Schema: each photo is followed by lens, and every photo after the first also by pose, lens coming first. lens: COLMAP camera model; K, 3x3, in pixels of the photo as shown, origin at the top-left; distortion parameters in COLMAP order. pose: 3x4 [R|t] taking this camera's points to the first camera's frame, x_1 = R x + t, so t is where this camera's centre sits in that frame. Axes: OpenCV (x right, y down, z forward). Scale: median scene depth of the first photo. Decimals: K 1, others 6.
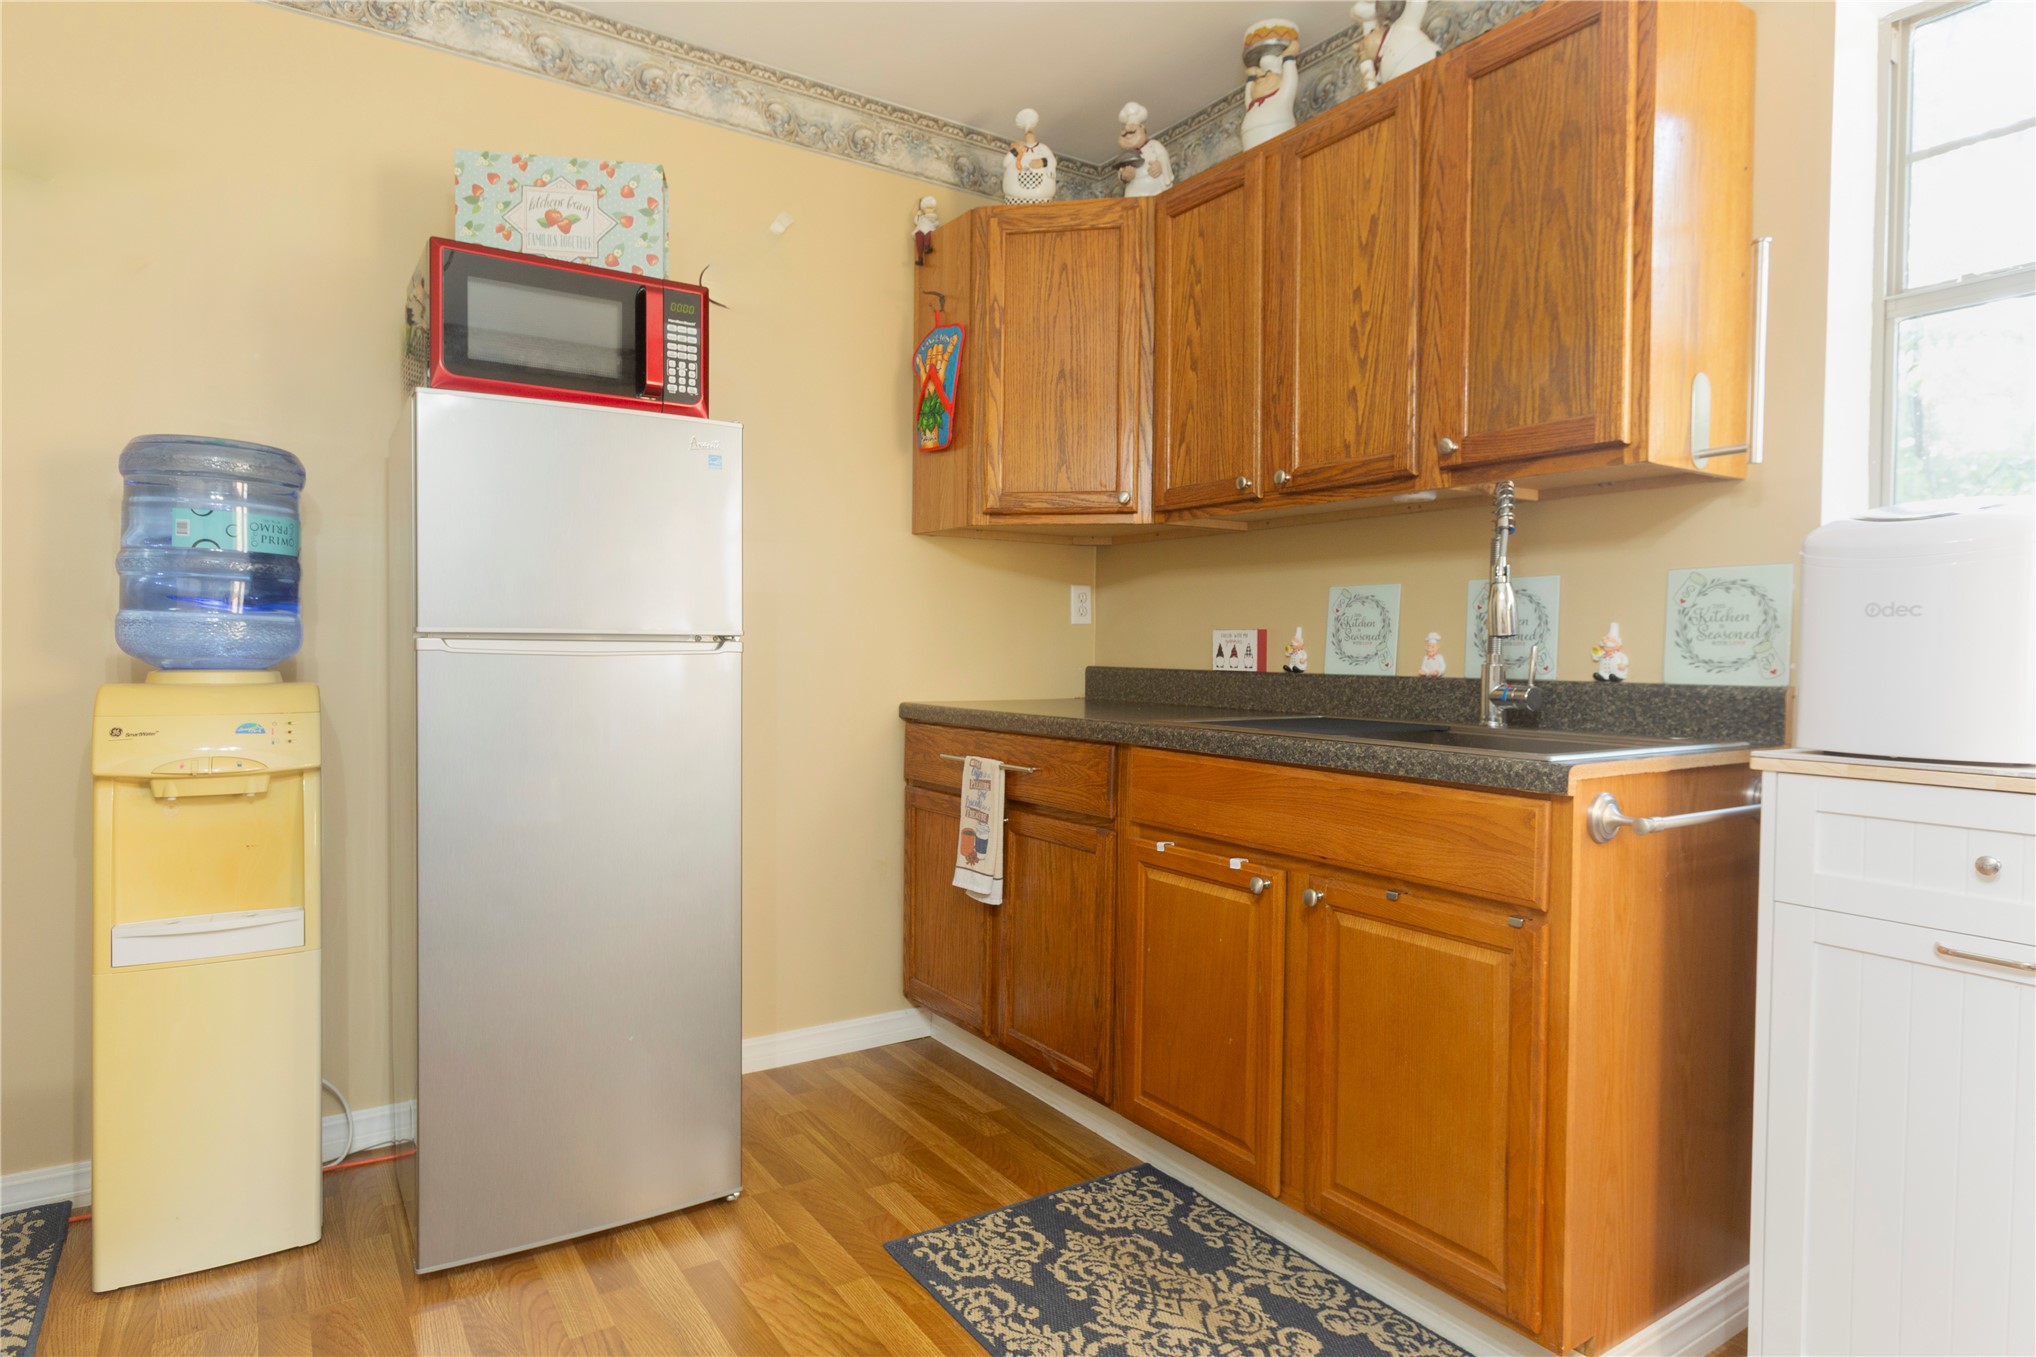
lens RADIAL K [[1150.8, 0, 1018.0], [0, 1150.8, 678.5], [0, 0, 1]] dist [-0.000876, 0.000616]
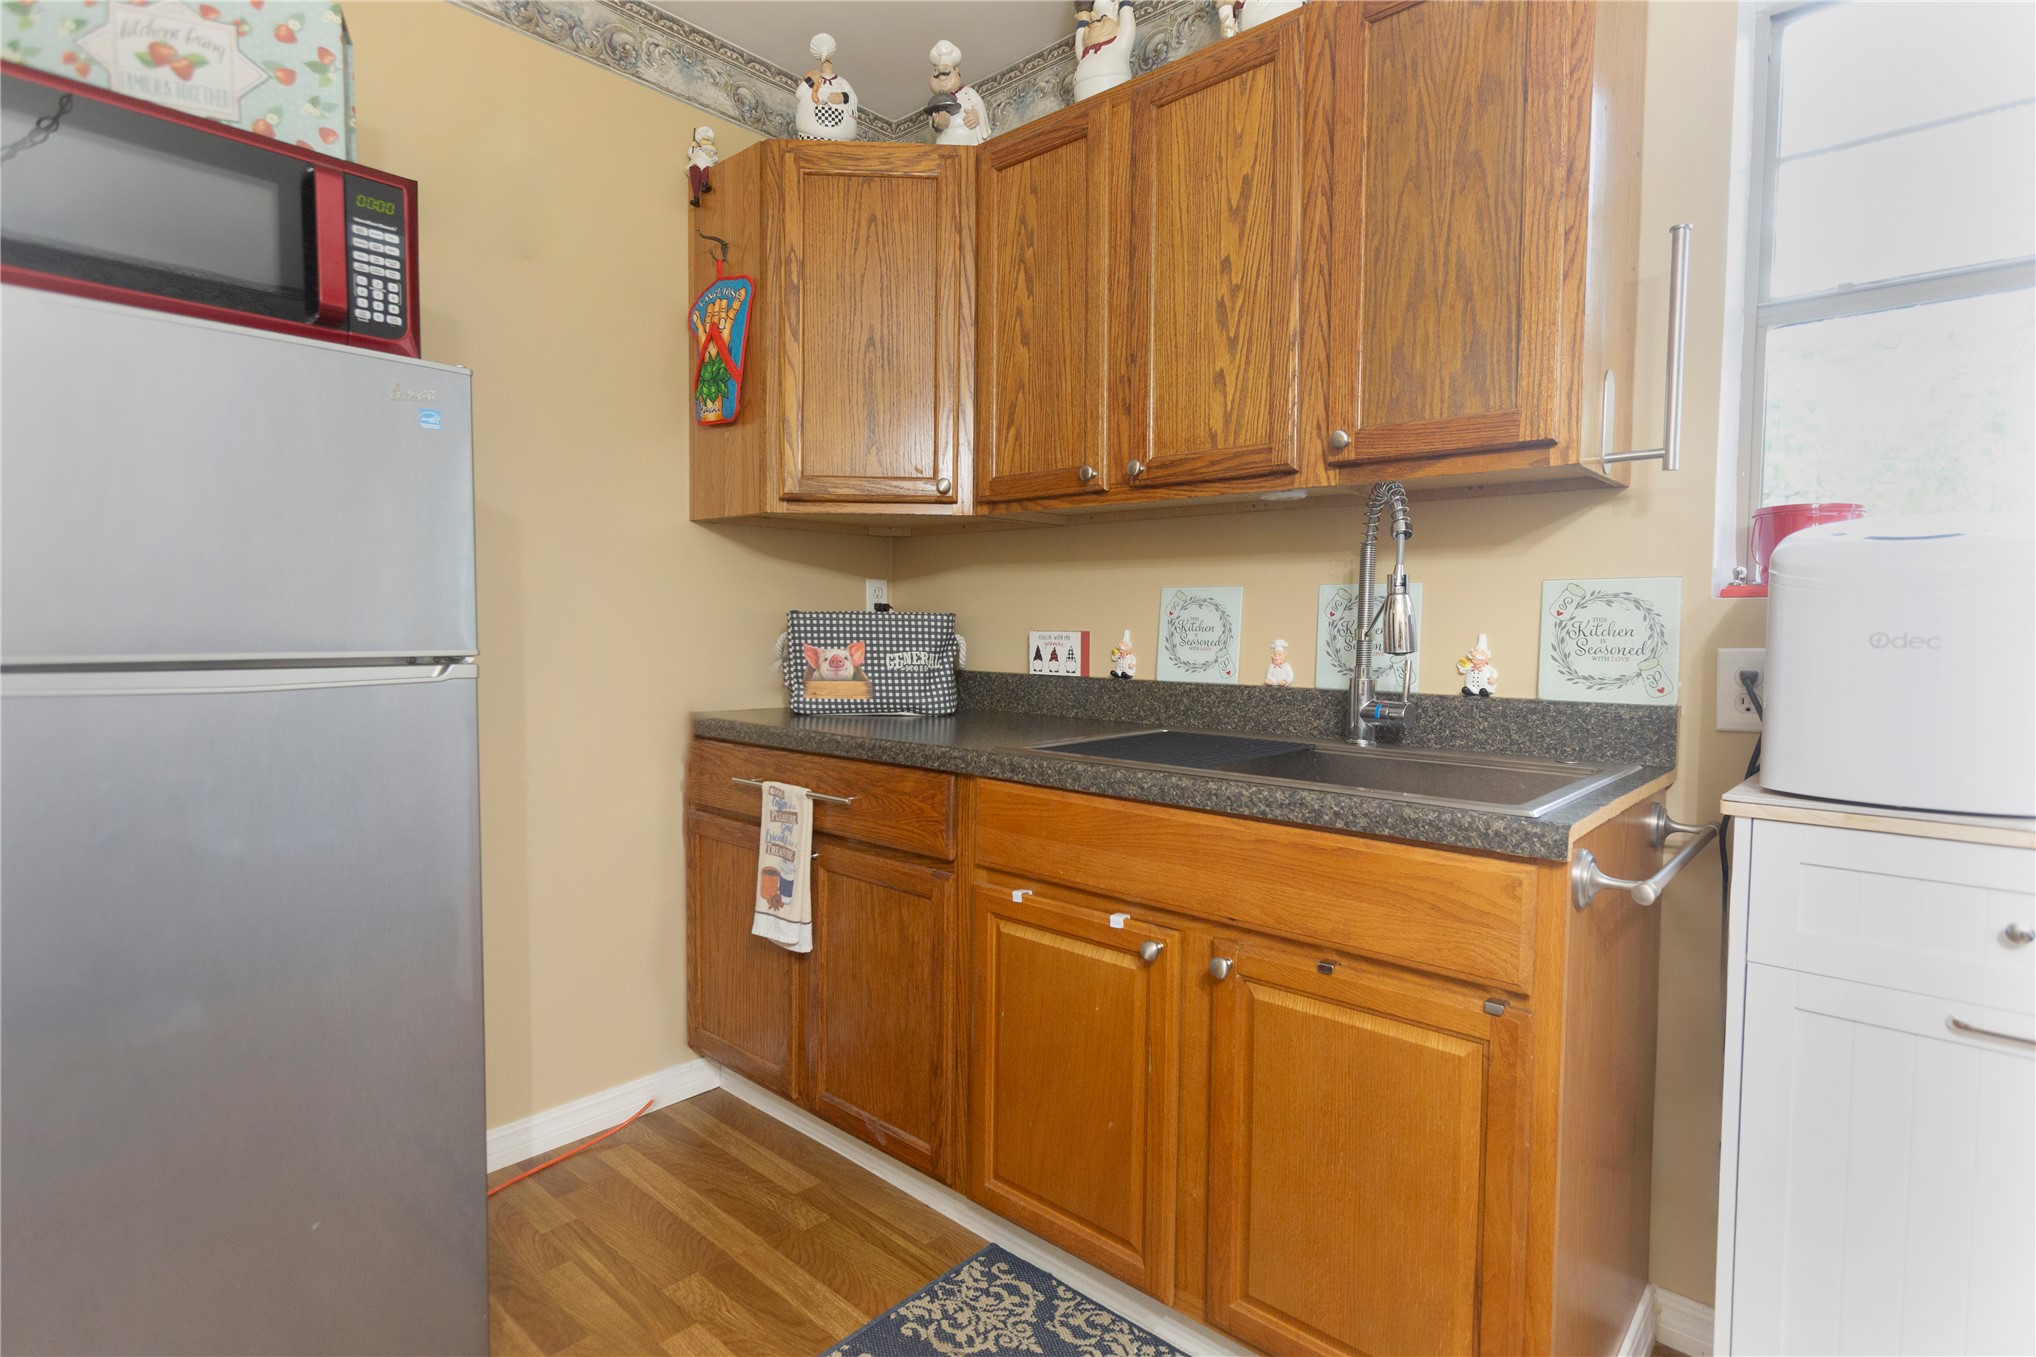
lens RADIAL K [[1021.7, 0, 1014.5], [0, 1021.7, 675.5], [0, 0, 1]] dist [-0.009974, 0.009368]
pose [[0.969665, -0.014104, 0.244030, -0.060517], [0.007512, 0.999582, 0.027921, -0.038955], [-0.244321, -0.025240, 0.969366, 0.264656]]
